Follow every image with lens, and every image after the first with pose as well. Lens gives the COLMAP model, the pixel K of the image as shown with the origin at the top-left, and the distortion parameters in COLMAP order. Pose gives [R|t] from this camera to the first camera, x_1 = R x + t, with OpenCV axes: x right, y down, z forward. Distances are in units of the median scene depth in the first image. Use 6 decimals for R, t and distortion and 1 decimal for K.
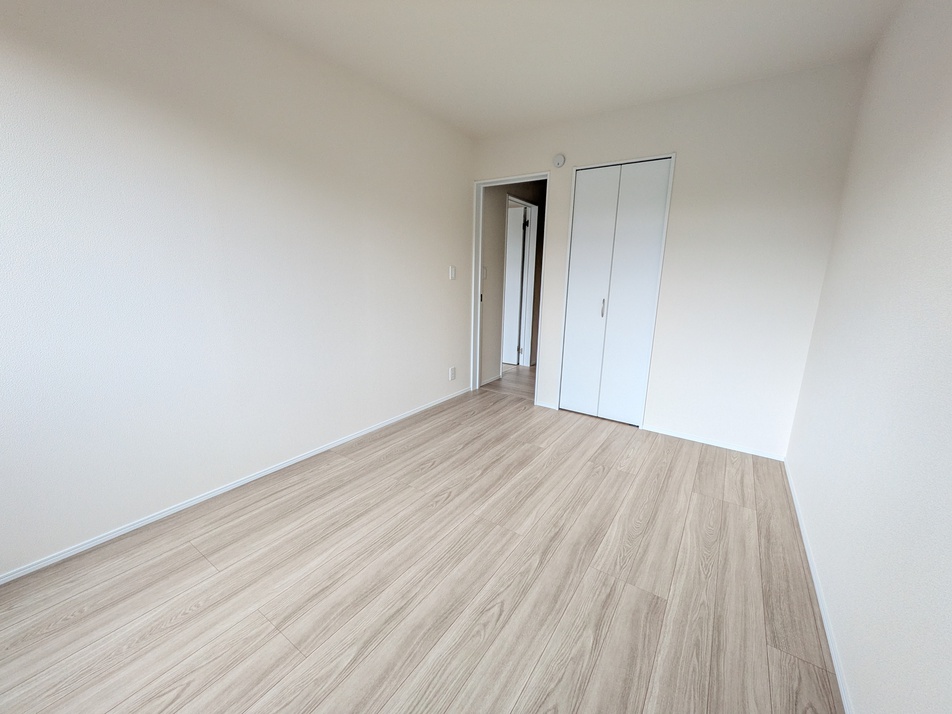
lens RADIAL K [[376.8, 0, 480.4], [0, 376.8, 349.8], [0, 0, 1]] dist [-0.001985, 0.000394]
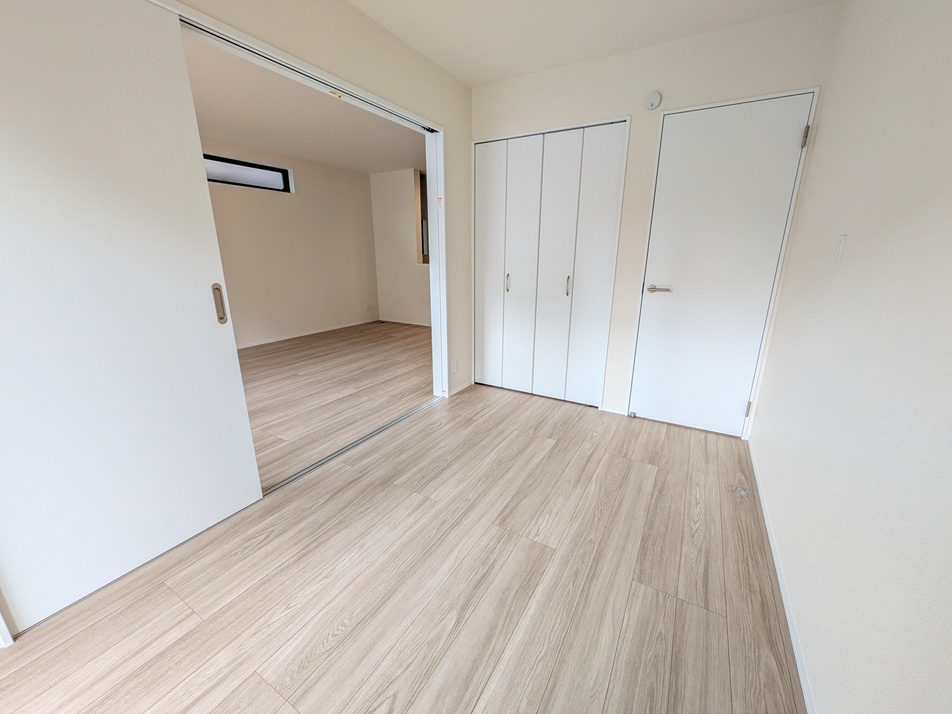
lens RADIAL K [[376.8, 0, 475.1], [0, 376.8, 356.0], [0, 0, 1]] dist [-0.001985, 0.000394]
pose [[0.998122, -0.031875, 0.052317, 0.159667], [0.027998, 0.996921, 0.073238, -0.044000], [-0.054490, -0.071635, 0.995941, 0.232592]]
